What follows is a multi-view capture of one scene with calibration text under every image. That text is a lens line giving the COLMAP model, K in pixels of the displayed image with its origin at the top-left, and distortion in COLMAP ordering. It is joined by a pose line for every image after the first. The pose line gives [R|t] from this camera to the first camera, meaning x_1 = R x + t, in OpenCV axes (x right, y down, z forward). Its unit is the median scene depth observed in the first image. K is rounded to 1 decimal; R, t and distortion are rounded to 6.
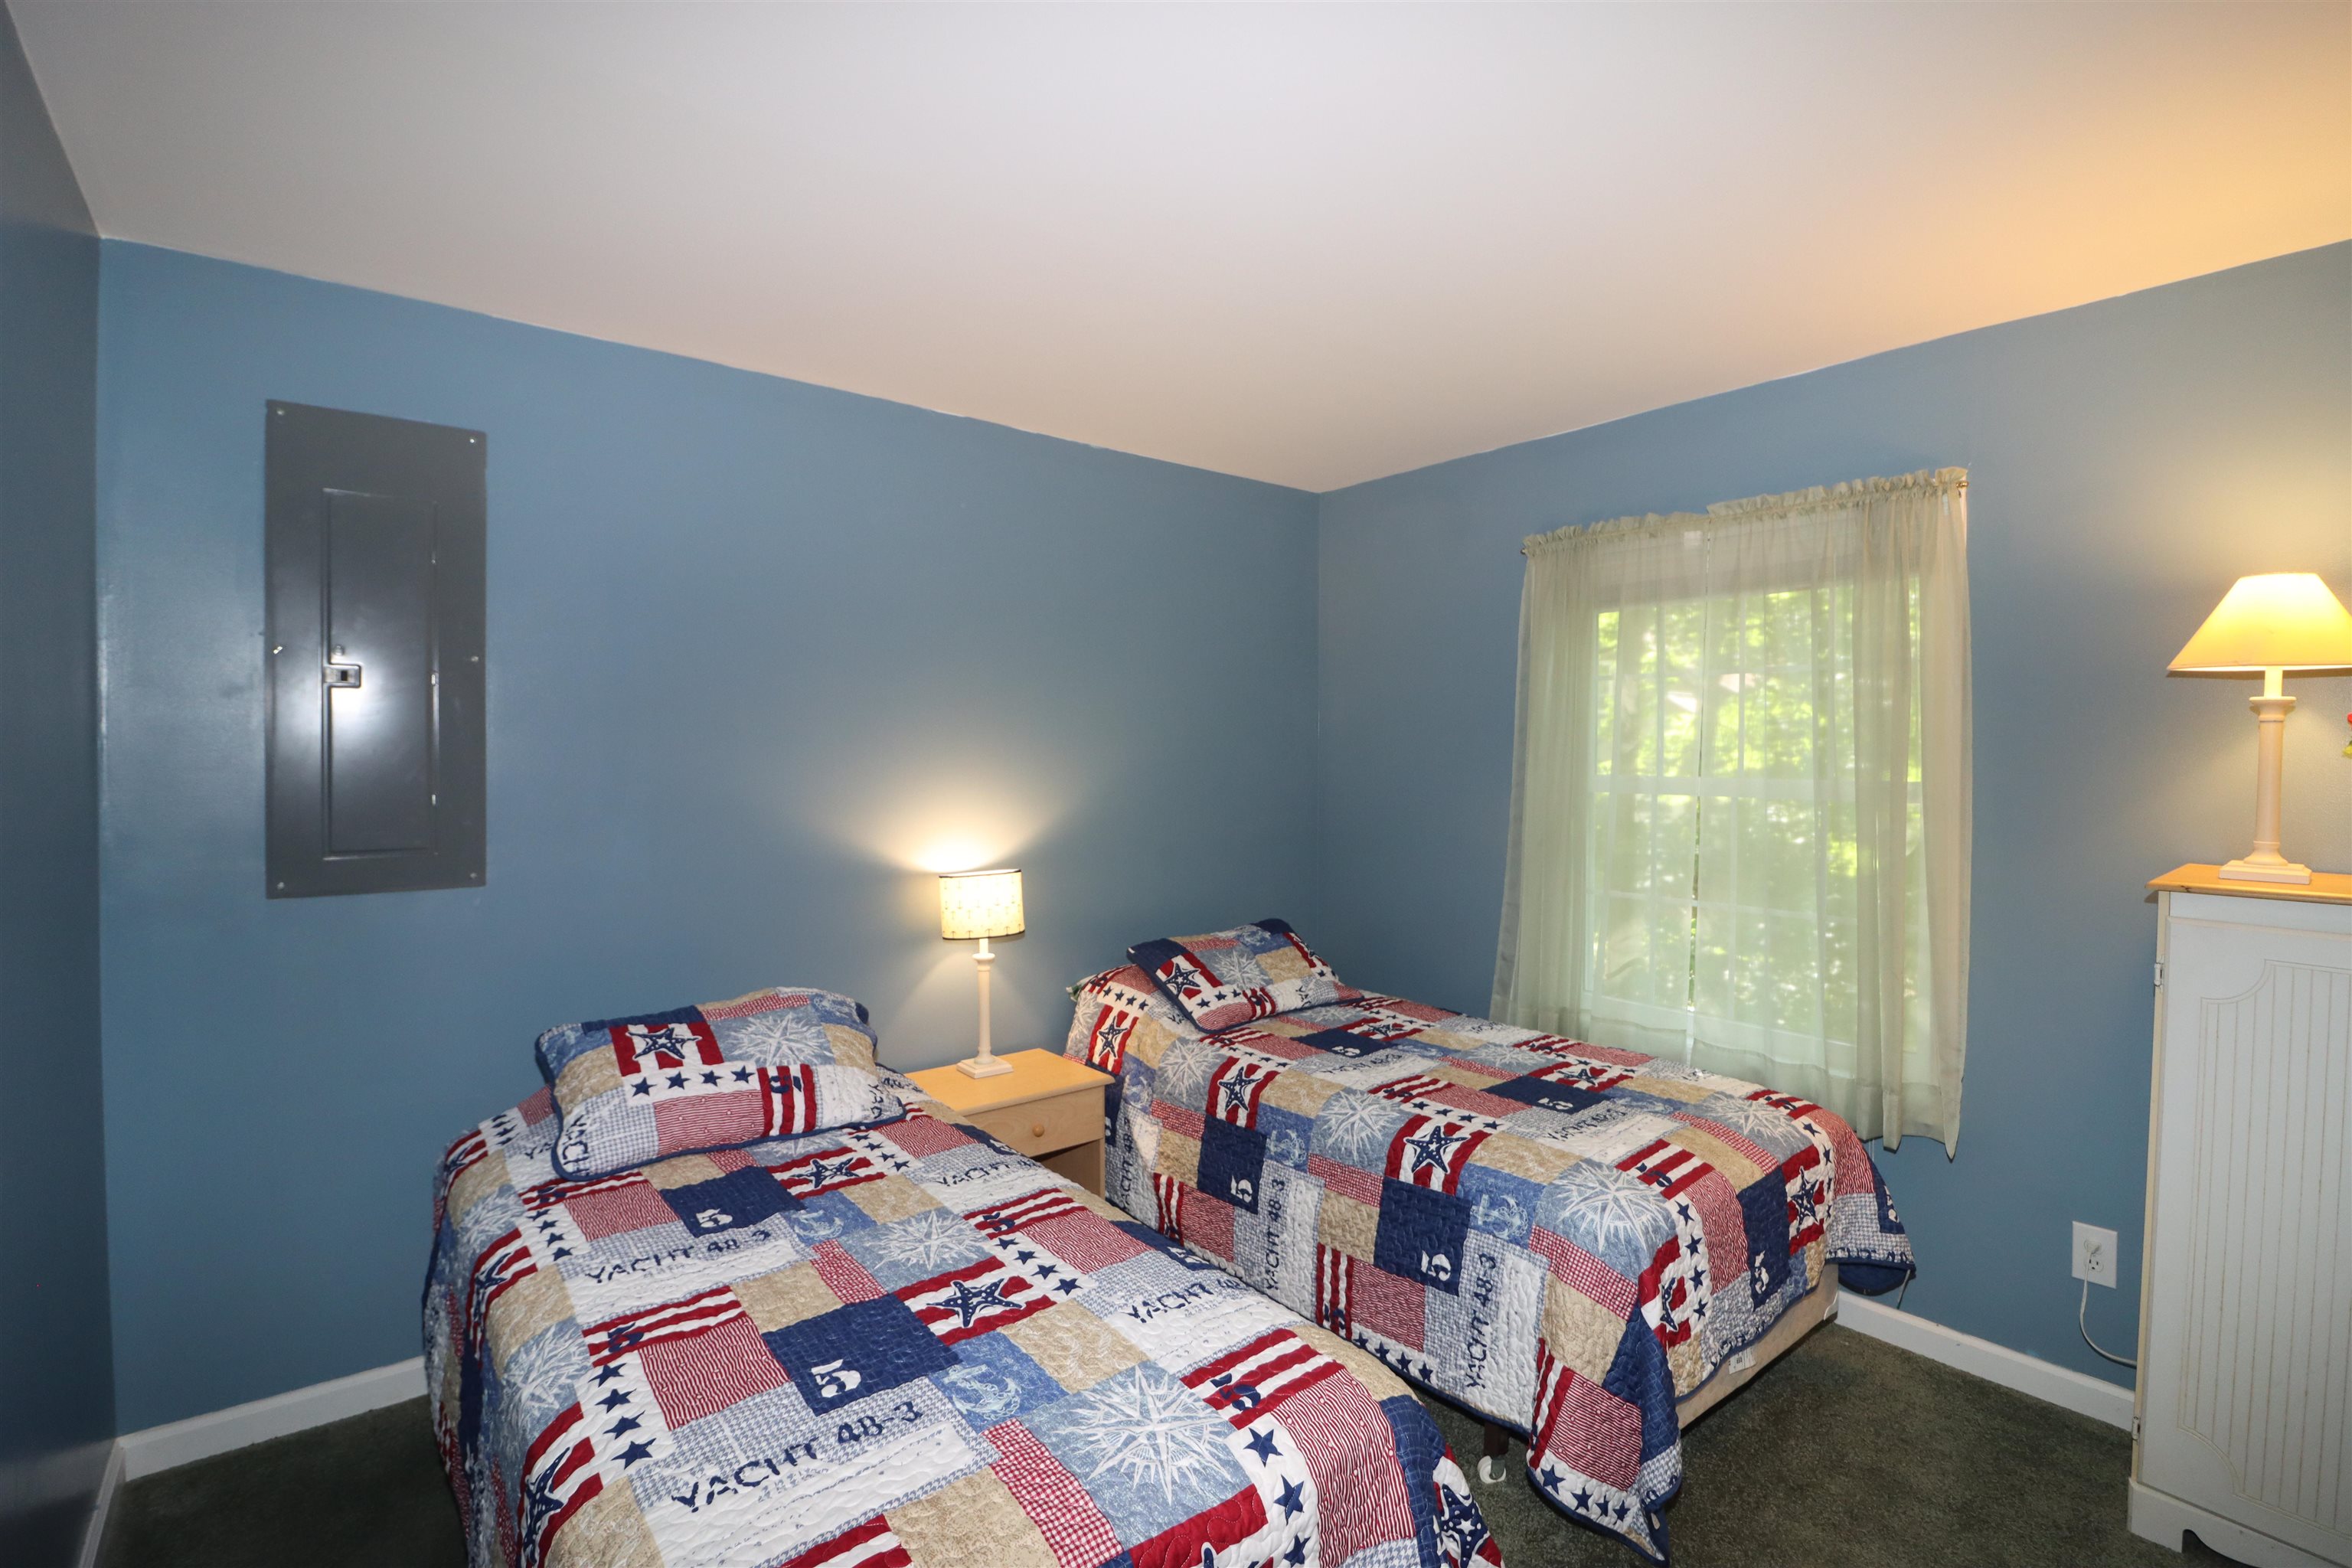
lens RADIAL K [[1076.4, 0, 1176.9], [0, 1076.4, 768.3], [0, 0, 1]] dist [-0.016261, -0.000288]
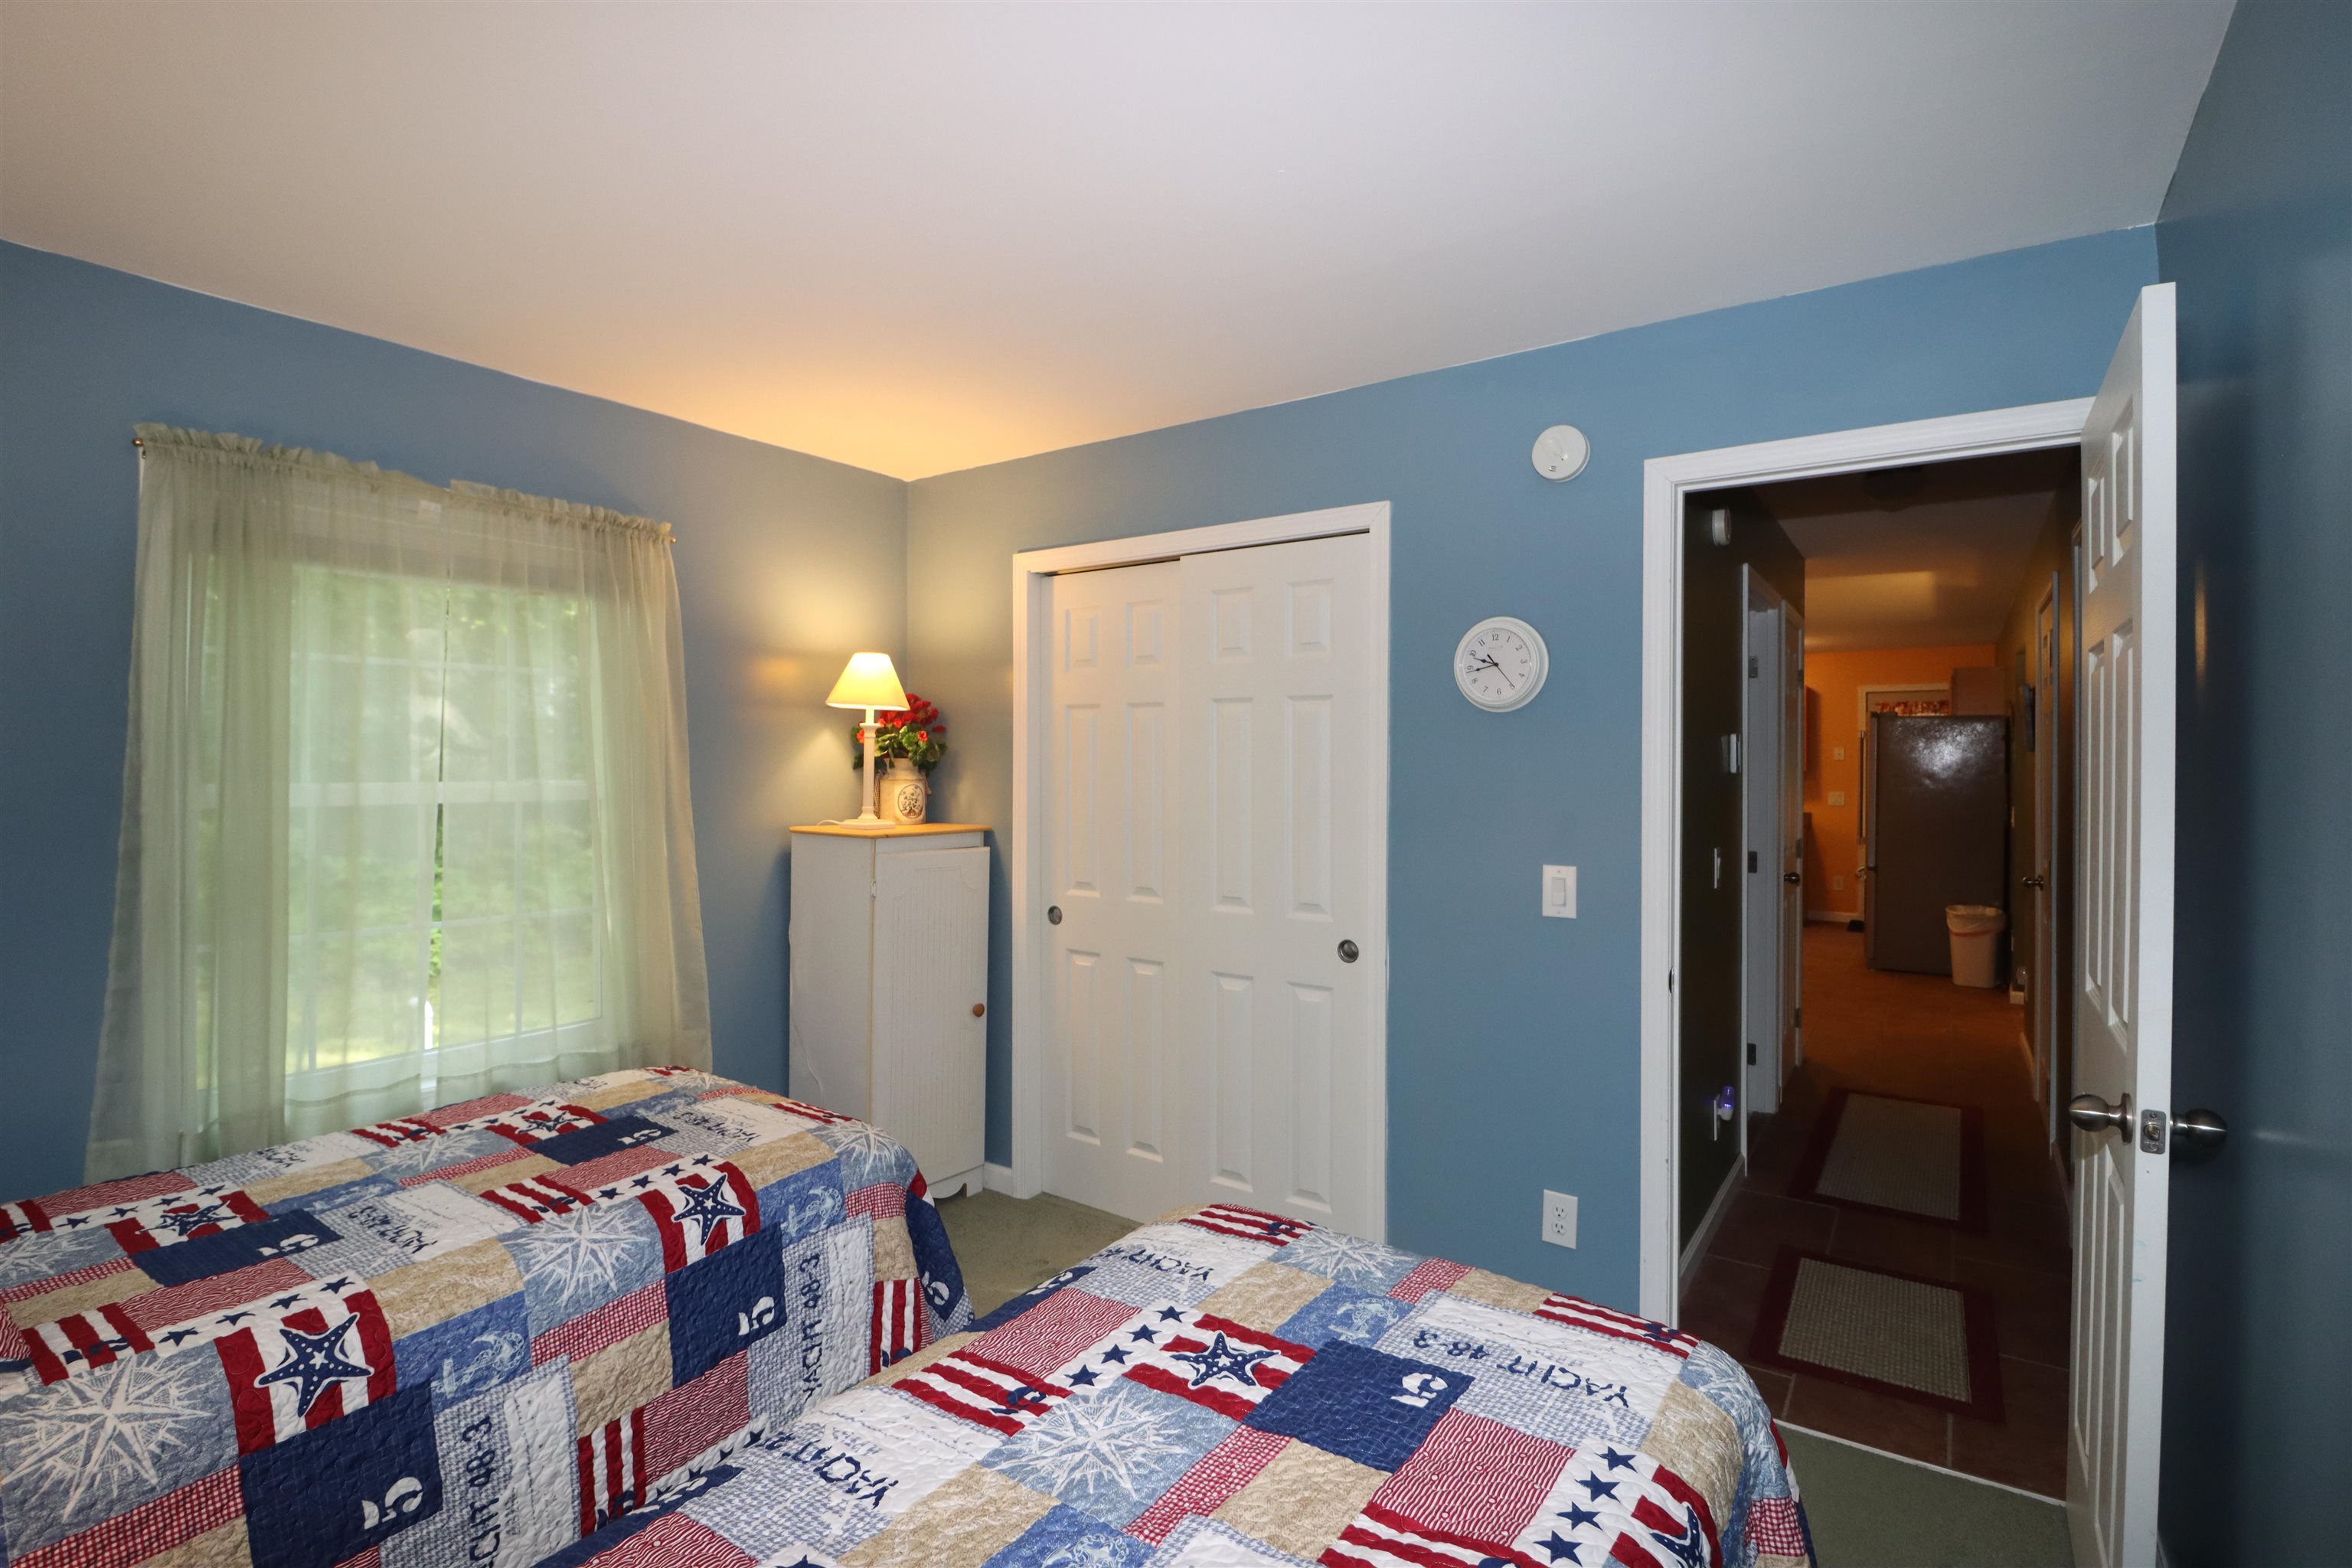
lens RADIAL K [[1099.5, 0, 1178.0], [0, 1099.5, 771.9], [0, 0, 1]] dist [-0.046822, -0.000310]
pose [[-0.296561, -0.006873, 0.954989, -0.637714], [0.018607, 0.999743, 0.012973, -0.000197], [-0.954833, 0.021617, -0.296357, 0.803754]]
